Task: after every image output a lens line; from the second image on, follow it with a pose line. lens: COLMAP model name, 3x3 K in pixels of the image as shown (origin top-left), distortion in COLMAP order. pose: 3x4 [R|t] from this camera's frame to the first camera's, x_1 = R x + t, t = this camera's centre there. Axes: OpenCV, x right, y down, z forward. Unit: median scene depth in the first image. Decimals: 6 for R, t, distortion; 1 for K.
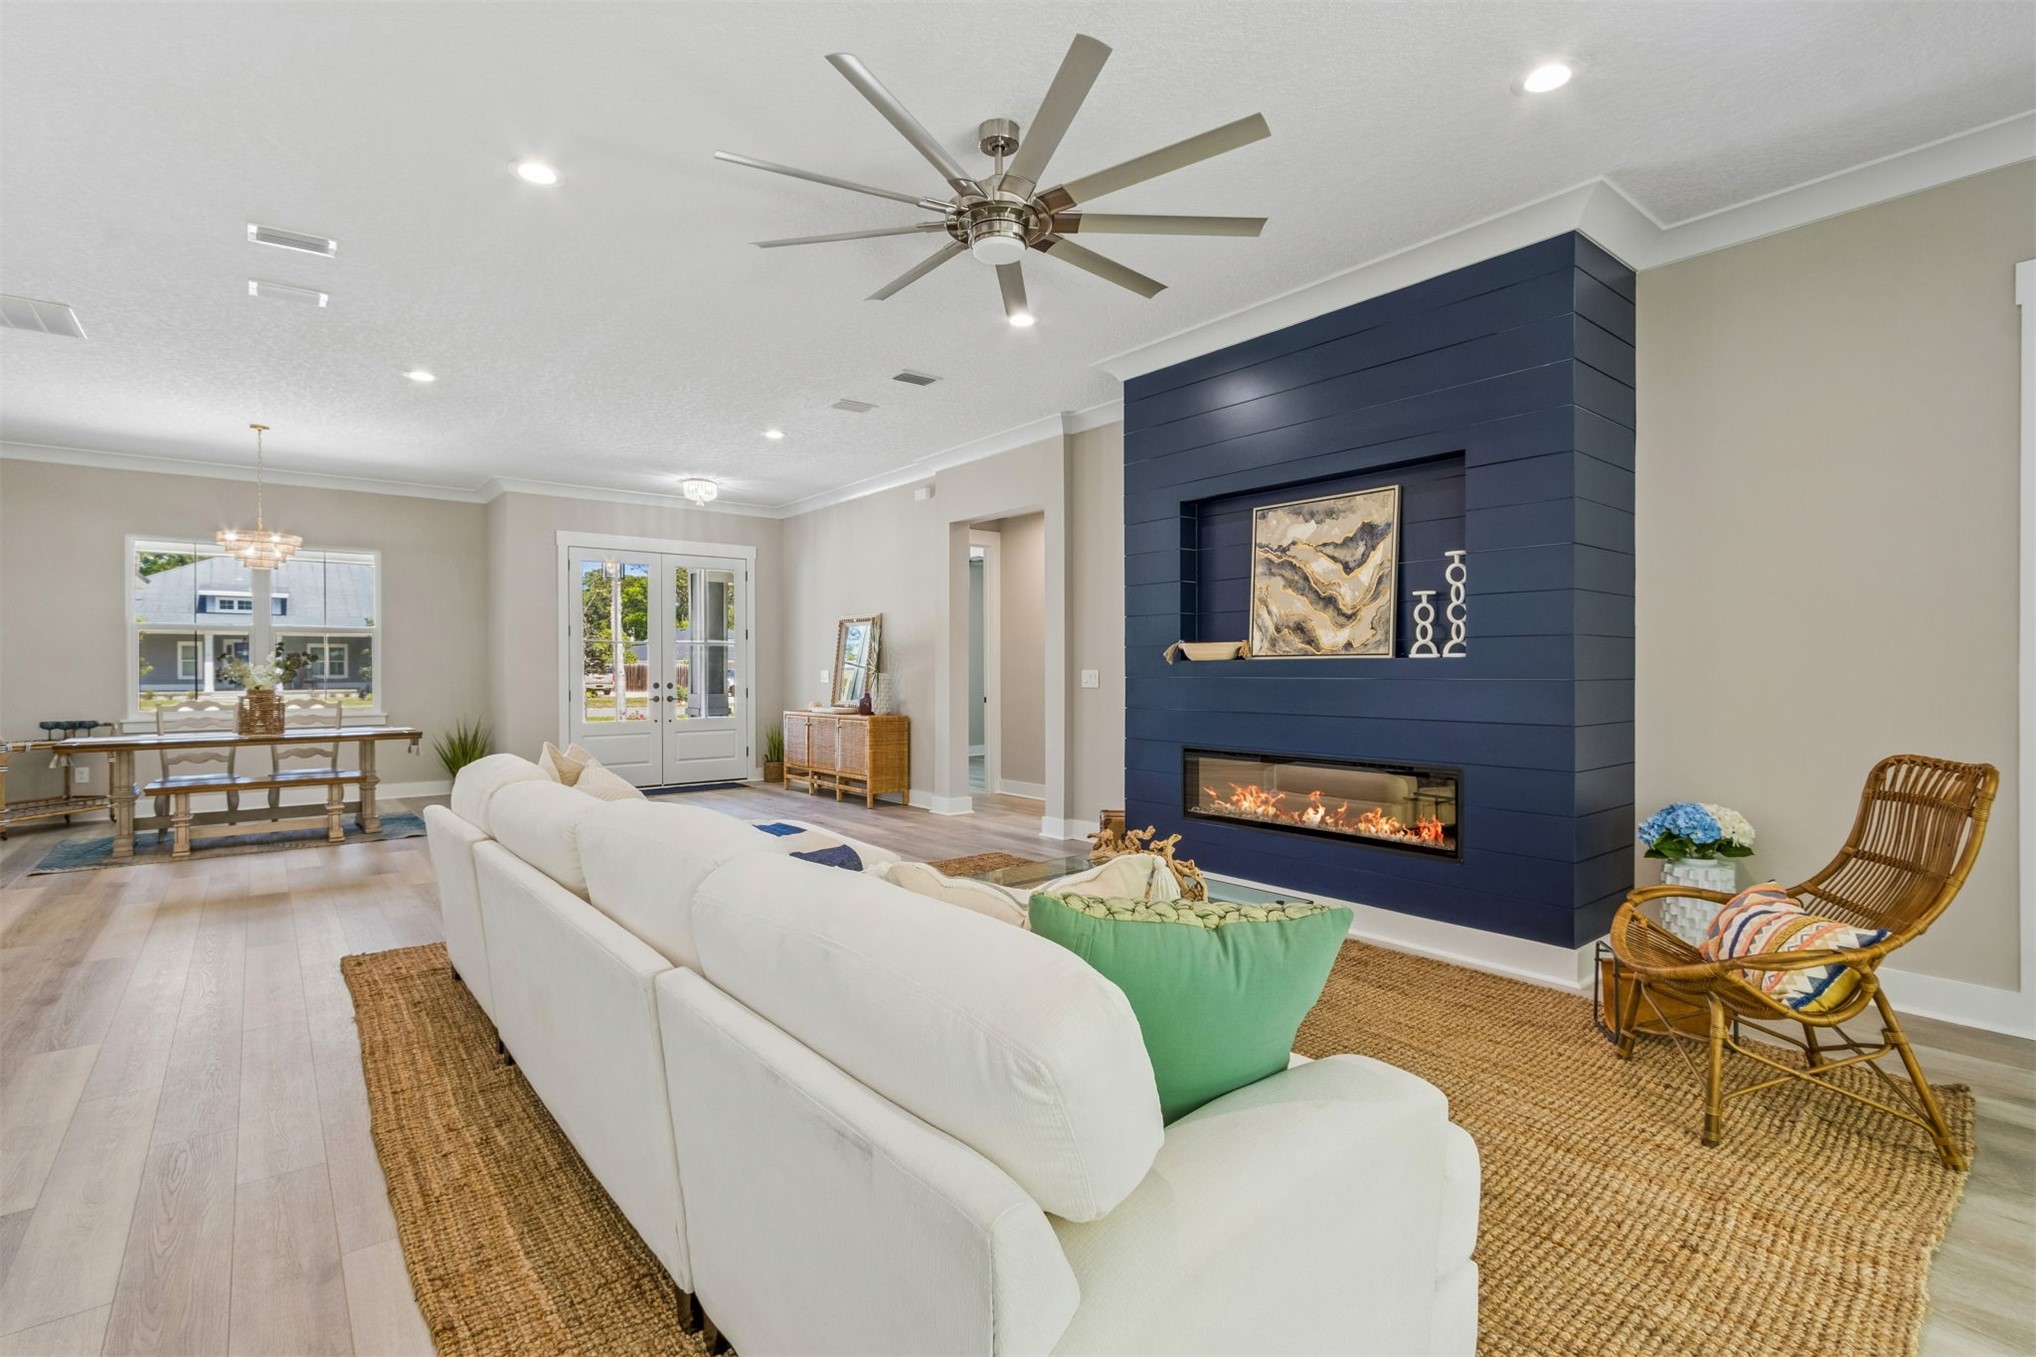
lens RADIAL K [[939.8, 0, 1009.0], [0, 939.8, 675.7], [0, 0, 1]] dist [-0.000435, 0.000407]
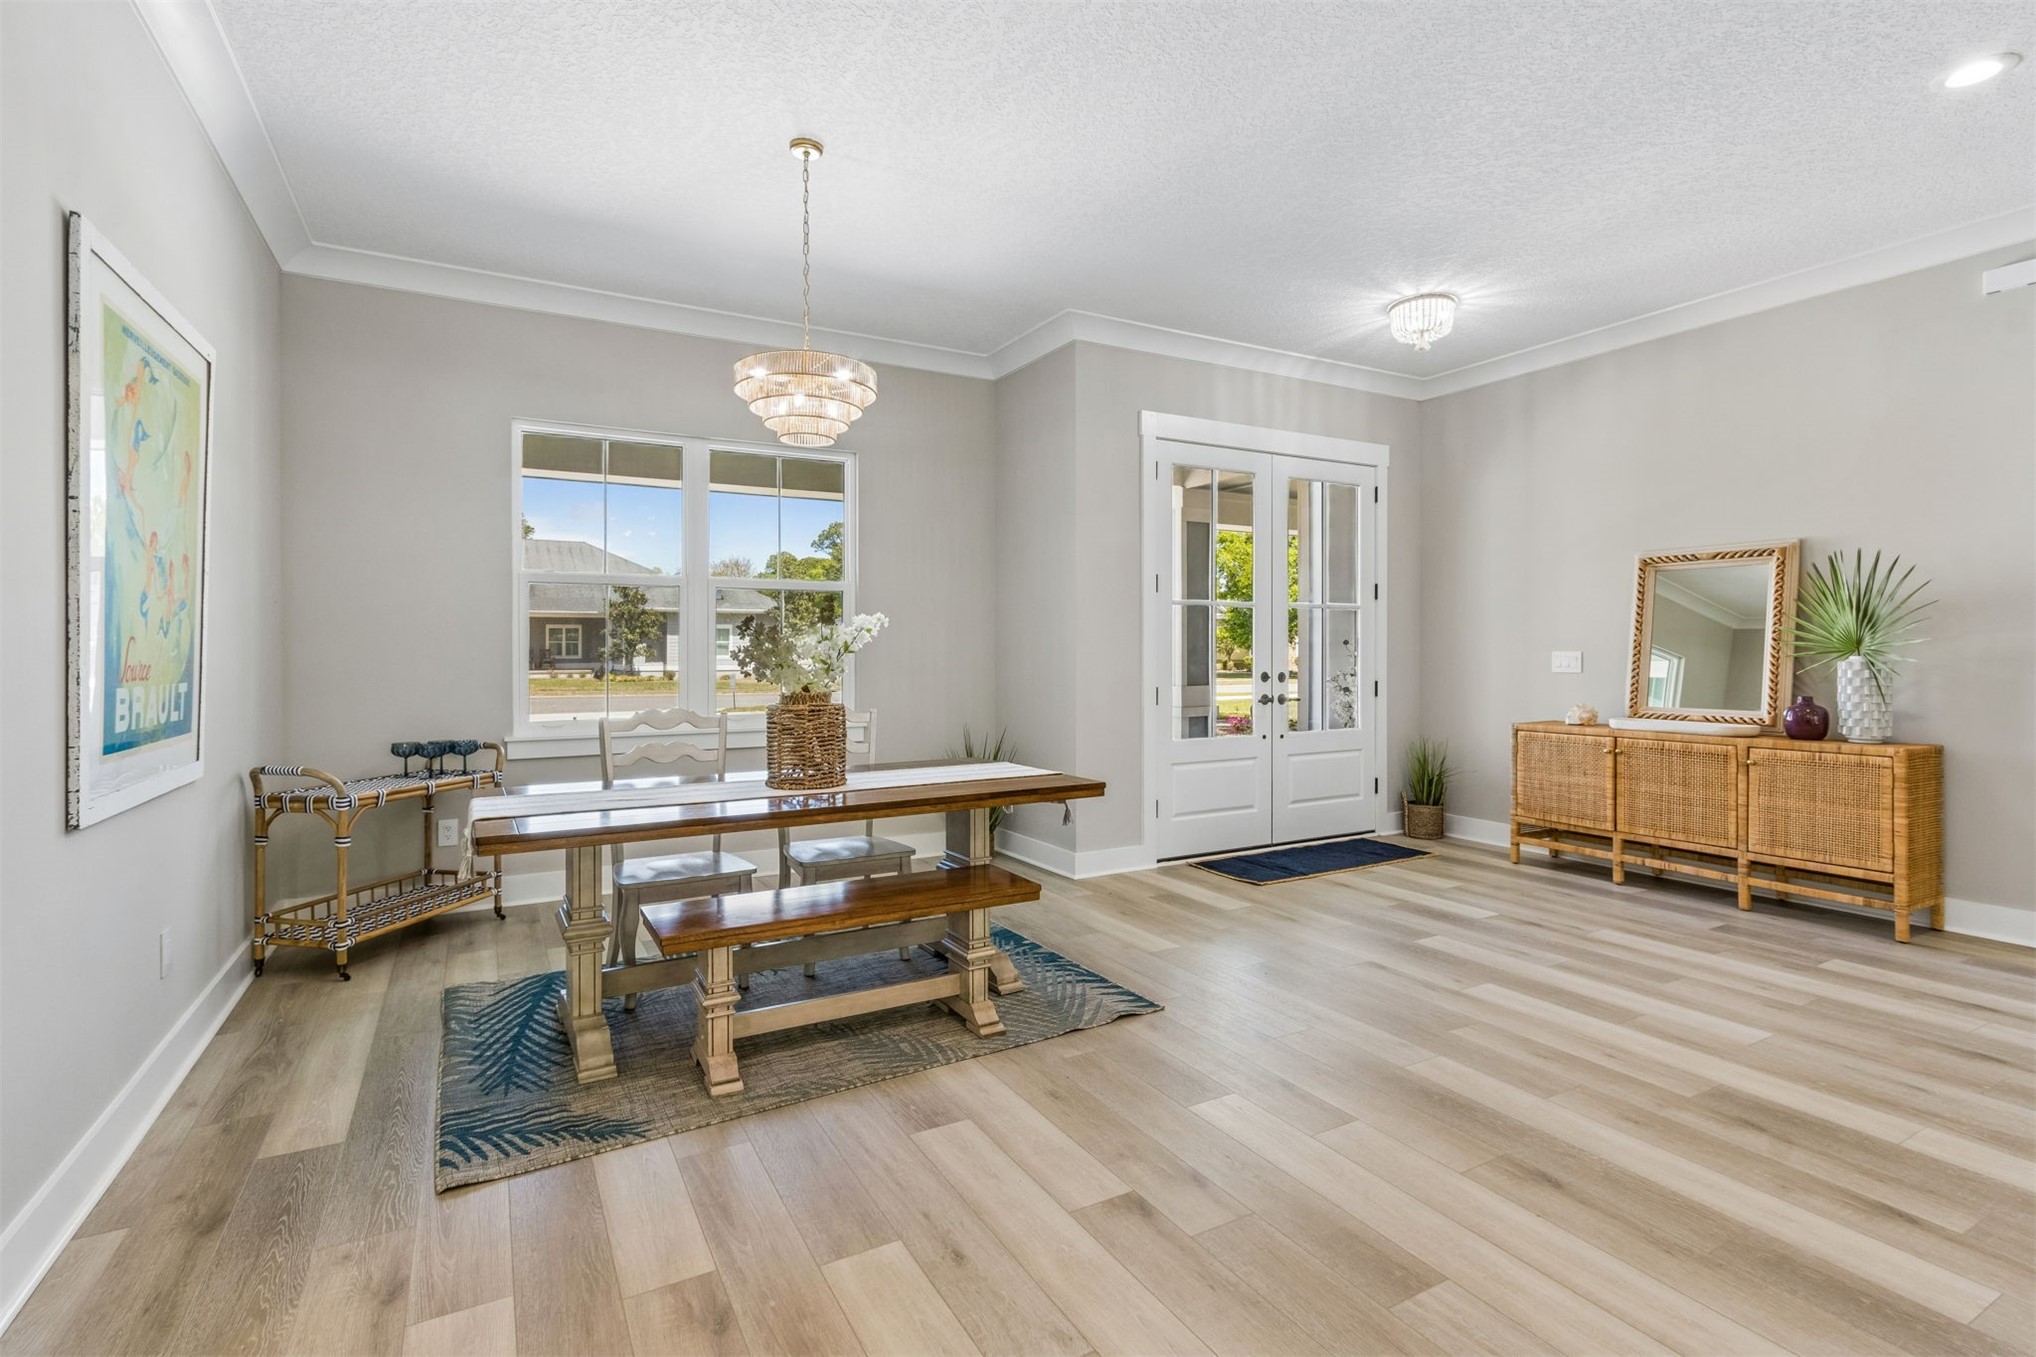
lens RADIAL K [[959.6, 0, 1004.8], [0, 959.6, 646.8], [0, 0, 1]] dist [0.005475, -0.000074]
pose [[0.984937, -0.001907, -0.172906, -0.544231], [0.000309, 0.999957, -0.009270, -0.003219], [0.172916, 0.009077, 0.984895, 0.473145]]
